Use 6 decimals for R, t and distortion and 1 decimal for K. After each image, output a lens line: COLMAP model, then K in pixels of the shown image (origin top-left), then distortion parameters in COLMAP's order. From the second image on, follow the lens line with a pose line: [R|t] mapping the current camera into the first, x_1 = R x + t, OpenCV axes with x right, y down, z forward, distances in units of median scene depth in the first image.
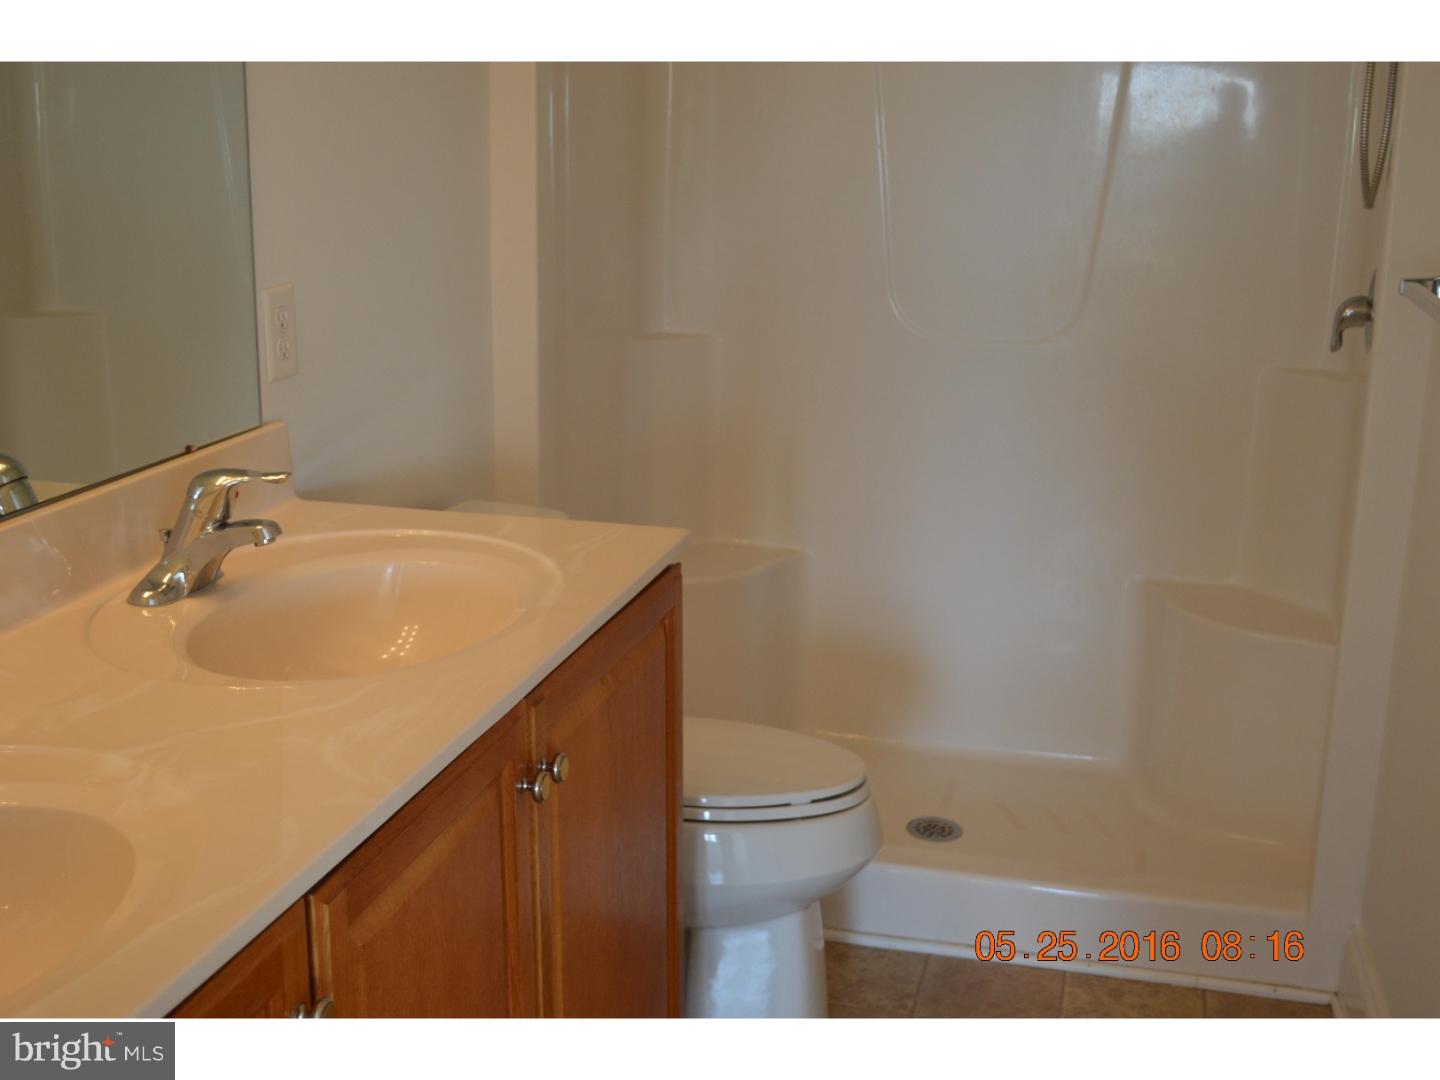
lens RADIAL K [[1791.1, 0, 665.7], [0, 1791.1, 532.0], [0, 0, 1]] dist [-0.045956, 0.000000]
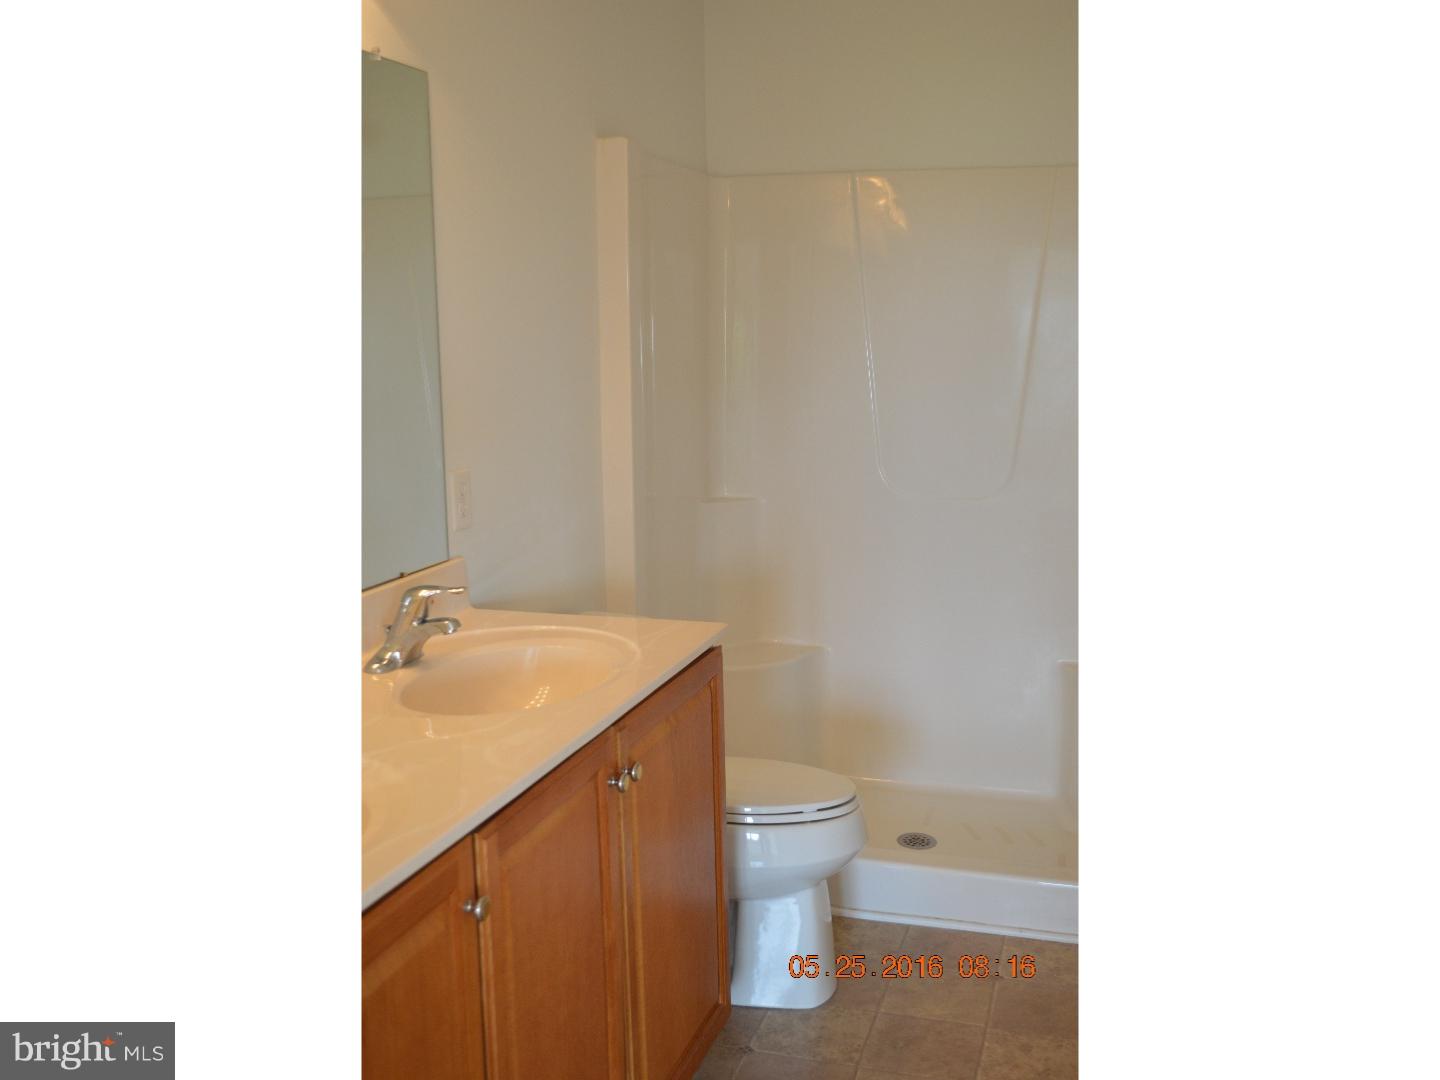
lens RADIAL K [[1791.1, 0, 721.4], [0, 1791.1, 540.2], [0, 0, 1]] dist [-0.045956, 0.000000]
pose [[0.997062, -0.018304, -0.074378, 0.124184], [0.010919, 0.995077, -0.098506, 0.078908], [0.075815, 0.097404, 0.992353, -0.517838]]
